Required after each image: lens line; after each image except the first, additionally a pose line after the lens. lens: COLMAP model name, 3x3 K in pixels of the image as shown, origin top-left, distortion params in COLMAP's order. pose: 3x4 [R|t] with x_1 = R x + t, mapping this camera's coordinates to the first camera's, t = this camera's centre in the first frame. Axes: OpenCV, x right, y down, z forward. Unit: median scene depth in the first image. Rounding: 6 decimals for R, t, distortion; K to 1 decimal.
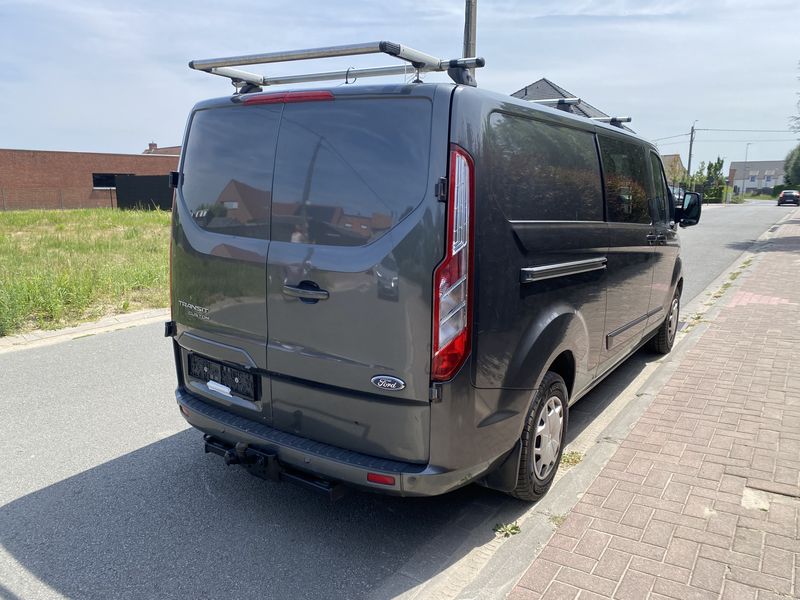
lens RADIAL K [[606.9, 0, 400.0], [0, 606.9, 300.0], [0, 0, 1]] dist [0.060415, -0.072504]
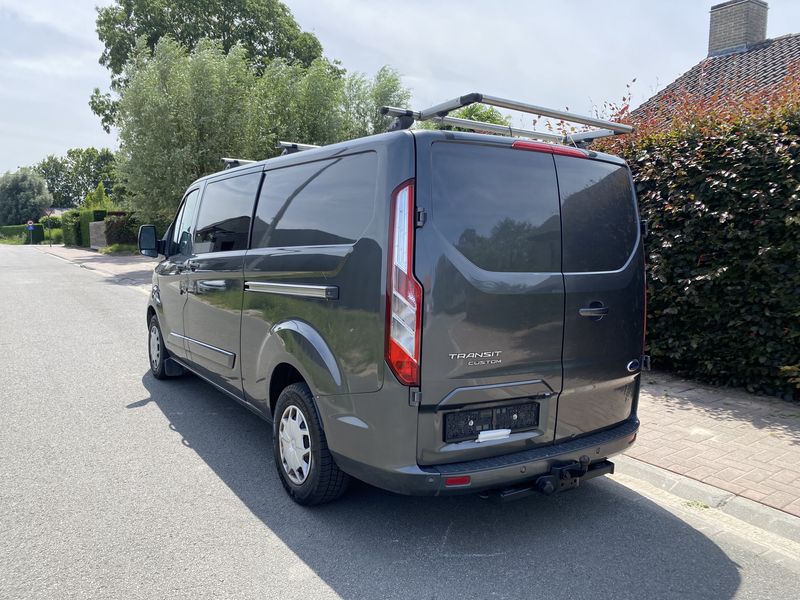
lens RADIAL K [[606.9, 0, 400.0], [0, 606.9, 300.0], [0, 0, 1]] dist [0.060415, -0.072504]
pose [[0.388438, -0.101548, 0.915862, -1.271079], [0.162385, 0.985898, 0.040442, -0.131803], [-0.907054, 0.133013, 0.399450, 0.768210]]
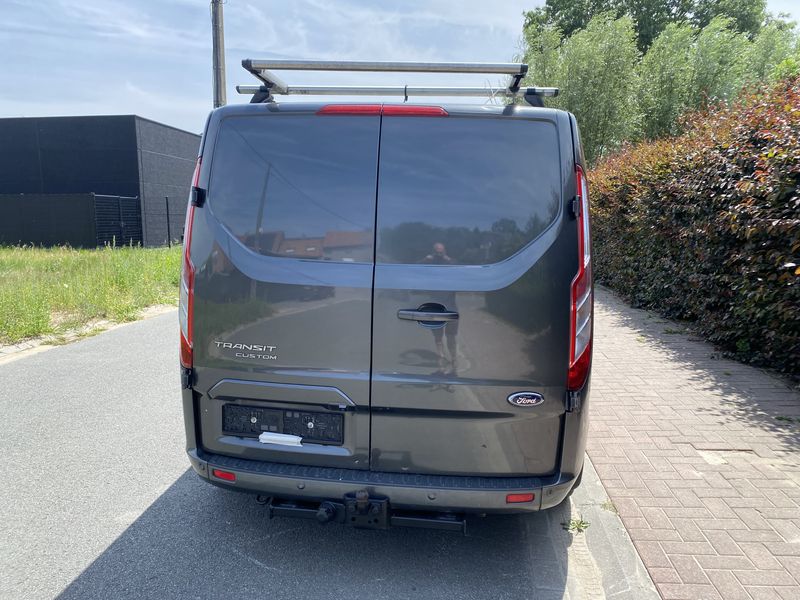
lens RADIAL K [[606.9, 0, 400.0], [0, 606.9, 300.0], [0, 0, 1]] dist [0.060415, -0.072504]
pose [[0.887007, -0.059463, 0.457910, -0.558299], [0.081044, 0.996328, -0.027608, -0.012998], [-0.454587, 0.061600, 0.888570, 0.161961]]
